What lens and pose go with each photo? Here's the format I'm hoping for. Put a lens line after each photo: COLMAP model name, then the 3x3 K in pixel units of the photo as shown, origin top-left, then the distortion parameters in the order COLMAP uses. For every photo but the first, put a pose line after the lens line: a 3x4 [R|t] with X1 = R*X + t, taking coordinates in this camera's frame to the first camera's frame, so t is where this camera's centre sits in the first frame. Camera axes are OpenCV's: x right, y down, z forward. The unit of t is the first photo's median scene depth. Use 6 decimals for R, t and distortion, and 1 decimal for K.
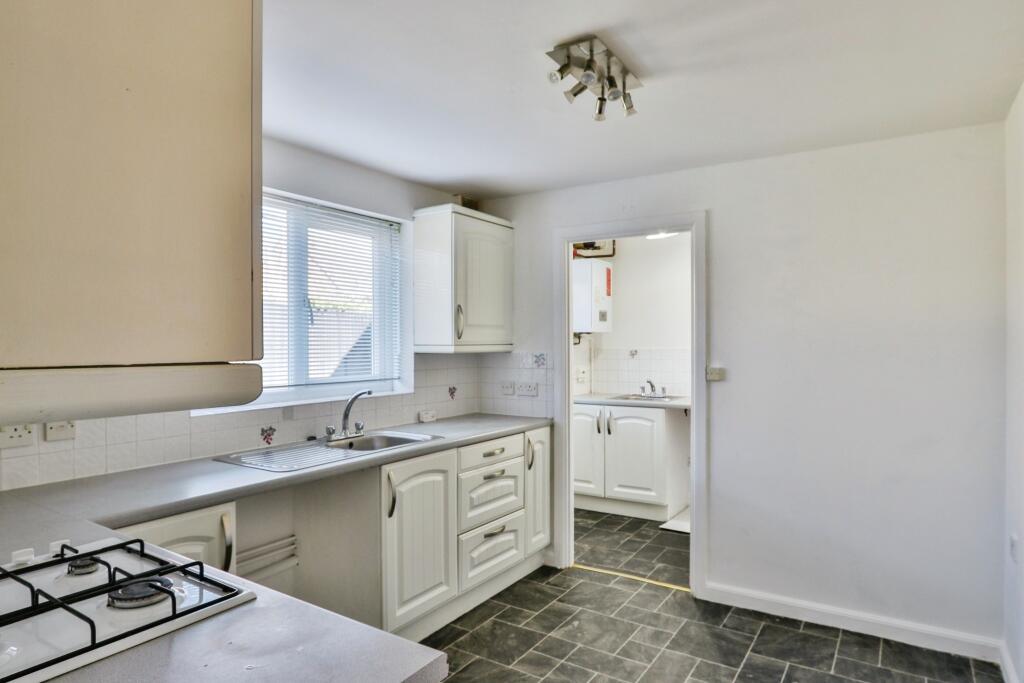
lens RADIAL K [[582.6, 0, 512.6], [0, 582.6, 343.0], [0, 0, 1]] dist [-0.002145, -0.000493]
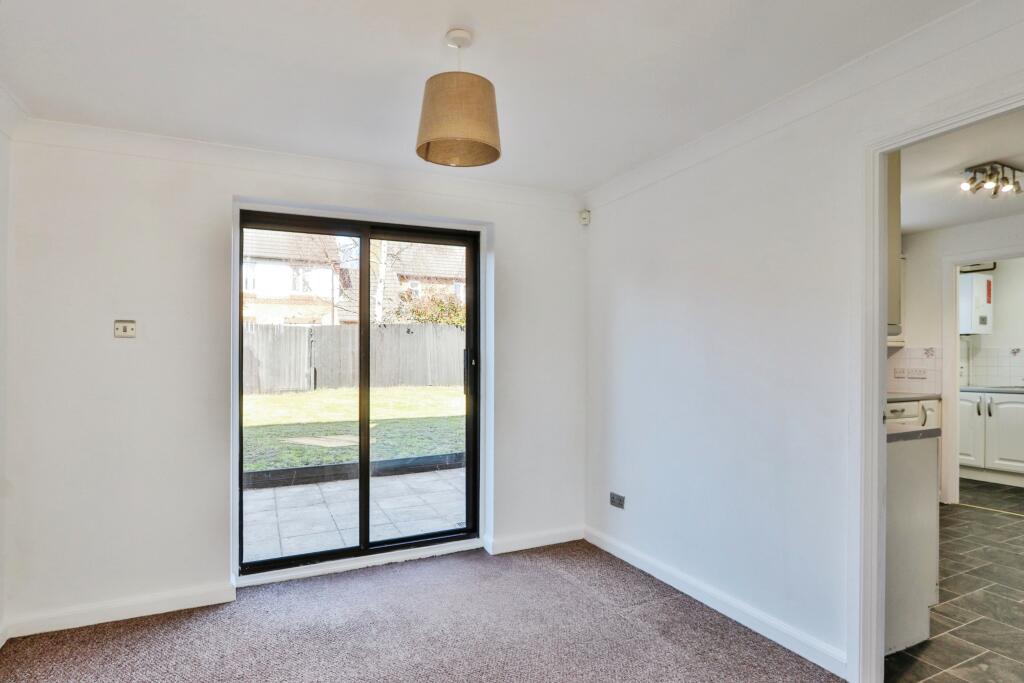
lens RADIAL K [[550.8, 0, 530.4], [0, 550.8, 364.3], [0, 0, 1]] dist [0.000031, 0.000922]
pose [[0.872696, 0.002752, -0.488256, -0.112155], [0.001009, 0.999972, 0.007440, 0.037561], [0.488262, -0.006986, 0.872669, -0.483729]]
